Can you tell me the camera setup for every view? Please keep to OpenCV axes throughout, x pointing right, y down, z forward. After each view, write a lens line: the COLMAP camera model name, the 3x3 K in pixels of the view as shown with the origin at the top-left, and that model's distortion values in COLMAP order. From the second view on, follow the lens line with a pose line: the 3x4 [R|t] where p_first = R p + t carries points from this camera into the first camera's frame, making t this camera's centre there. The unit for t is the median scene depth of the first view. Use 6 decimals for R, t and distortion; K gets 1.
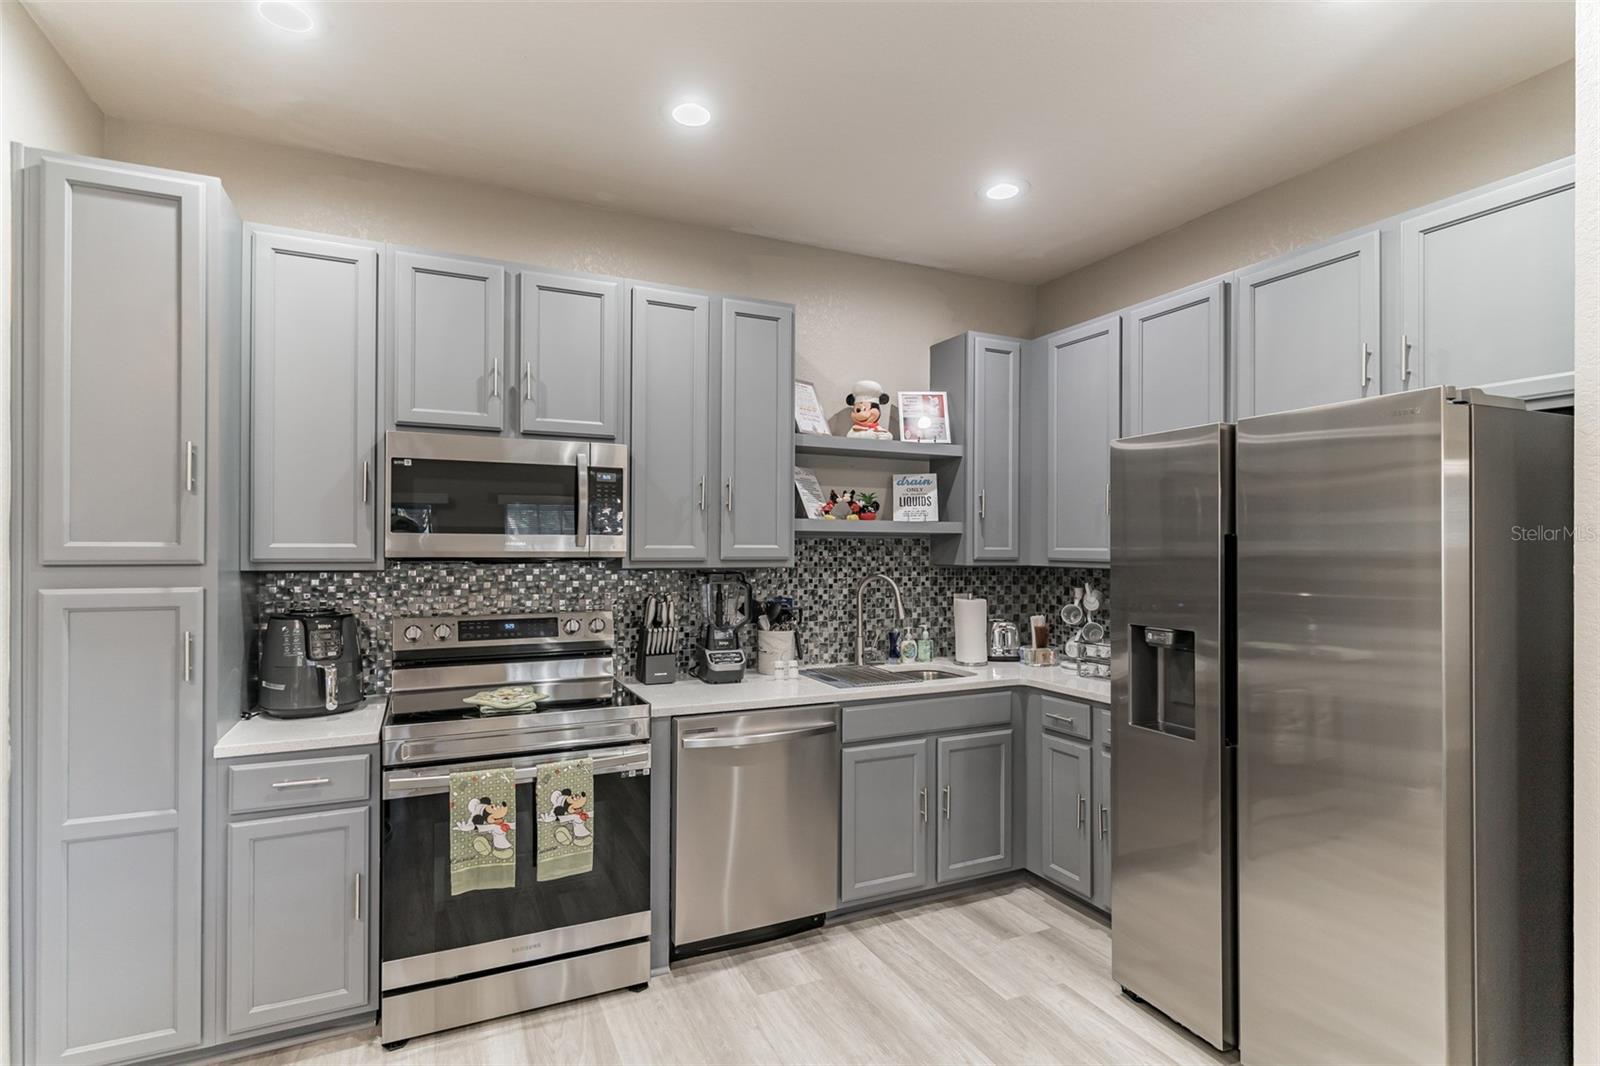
lens RADIAL K [[729.7, 0, 791.1], [0, 729.7, 545.7], [0, 0, 1]] dist [-0.000219, 0.000282]
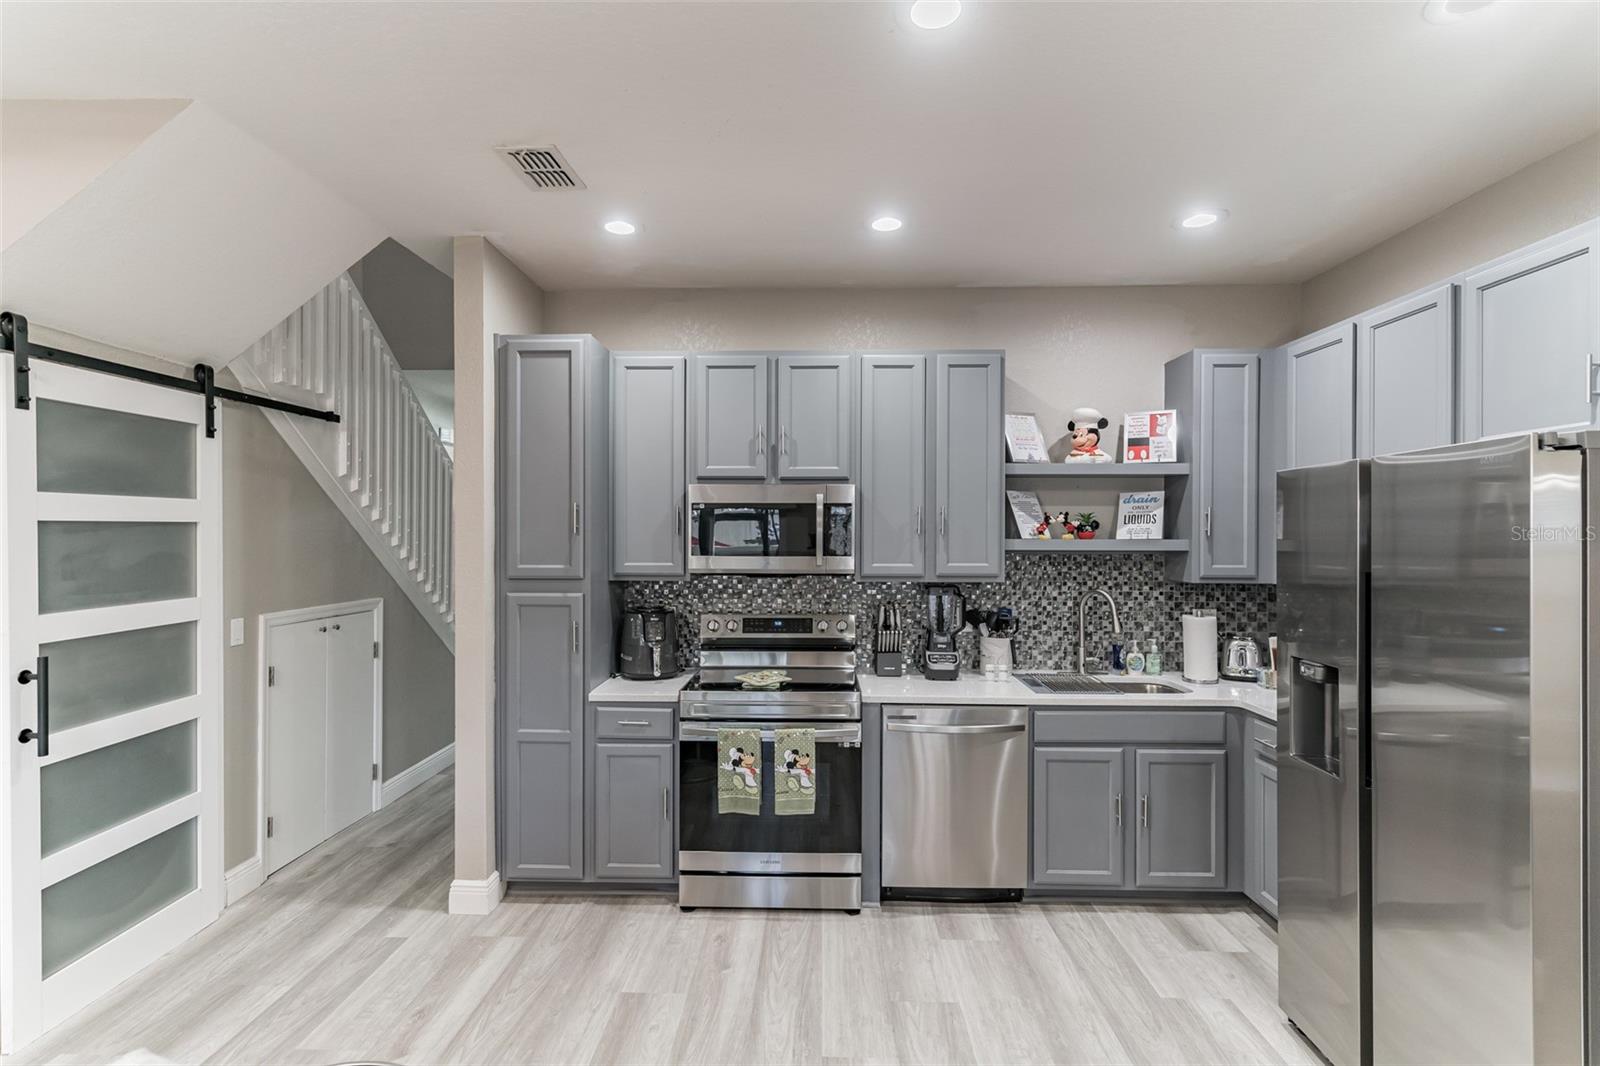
lens RADIAL K [[730.7, 0, 829.1], [0, 730.7, 535.0], [0, 0, 1]] dist [-0.001585, 0.000082]
pose [[0.900513, -0.002843, -0.434820, 0.265250], [0.004593, 0.999985, 0.002974, -0.051724], [0.434805, -0.004676, 0.900512, -0.144145]]
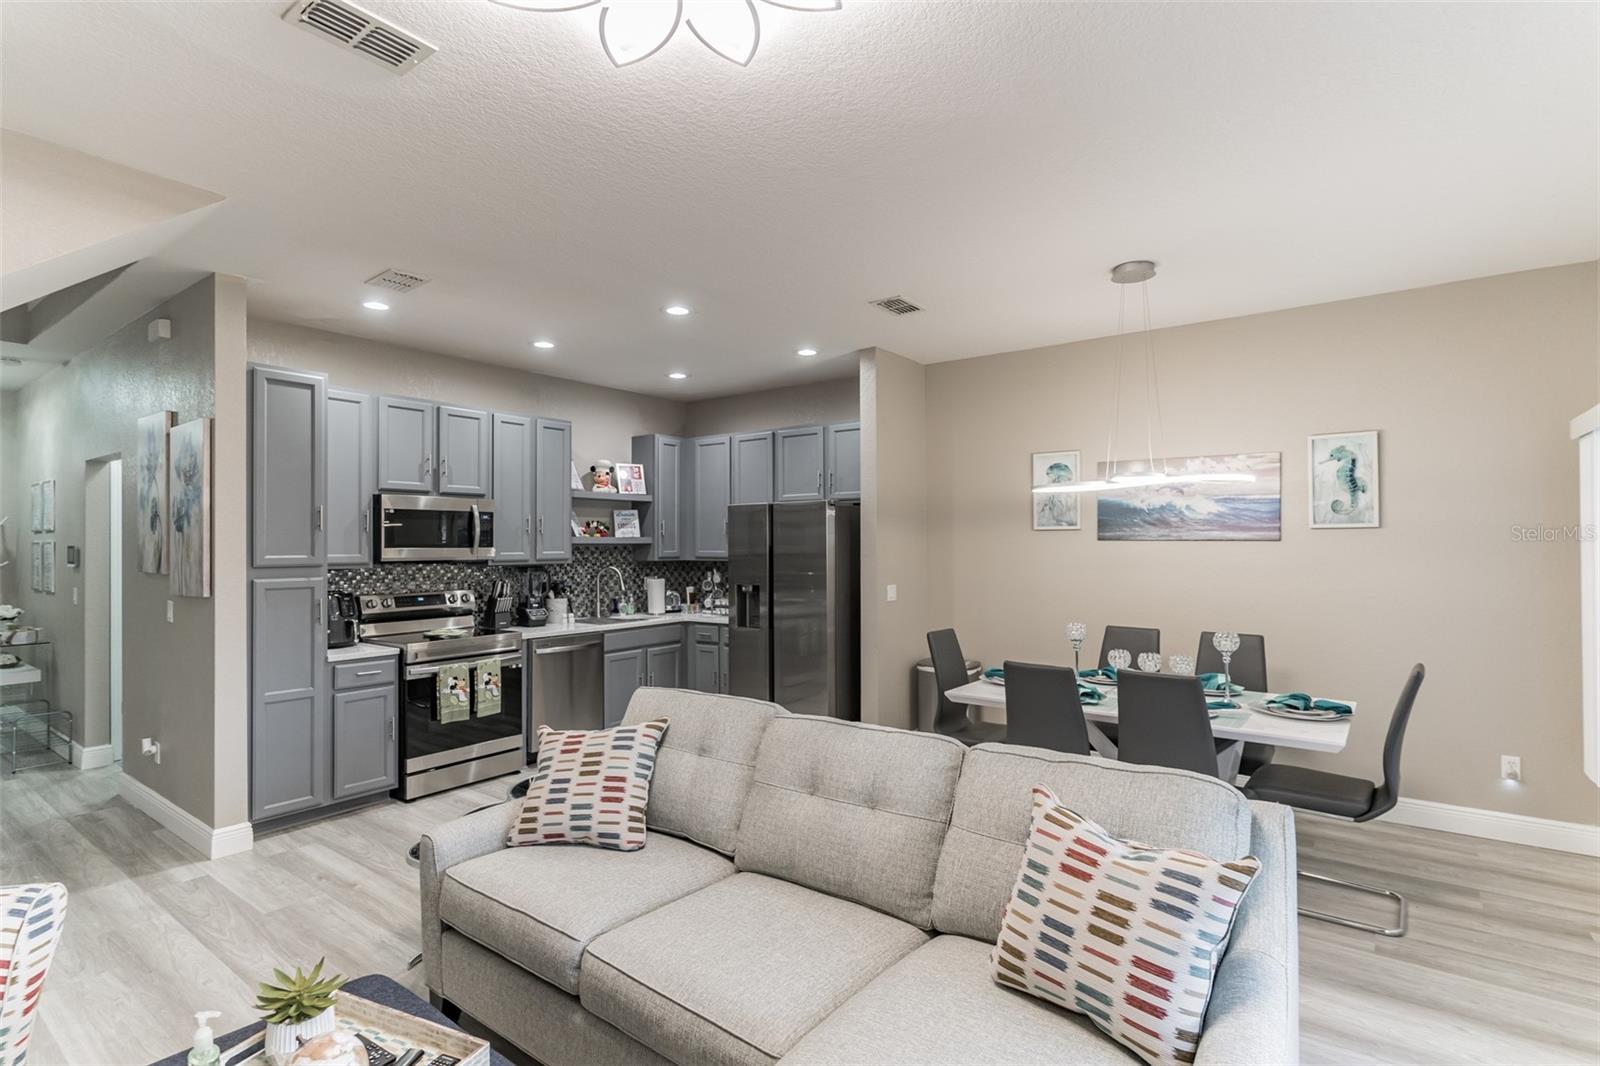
lens RADIAL K [[789.1, 0, 735.8], [0, 789.1, 533.3], [0, 0, 1]] dist [-0.000490, 0.000025]
pose [[0.901727, -0.000925, 0.432304, -0.511701], [0.004625, 0.999961, -0.007509, -0.030923], [-0.432281, 0.008770, 0.901697, -1.041799]]
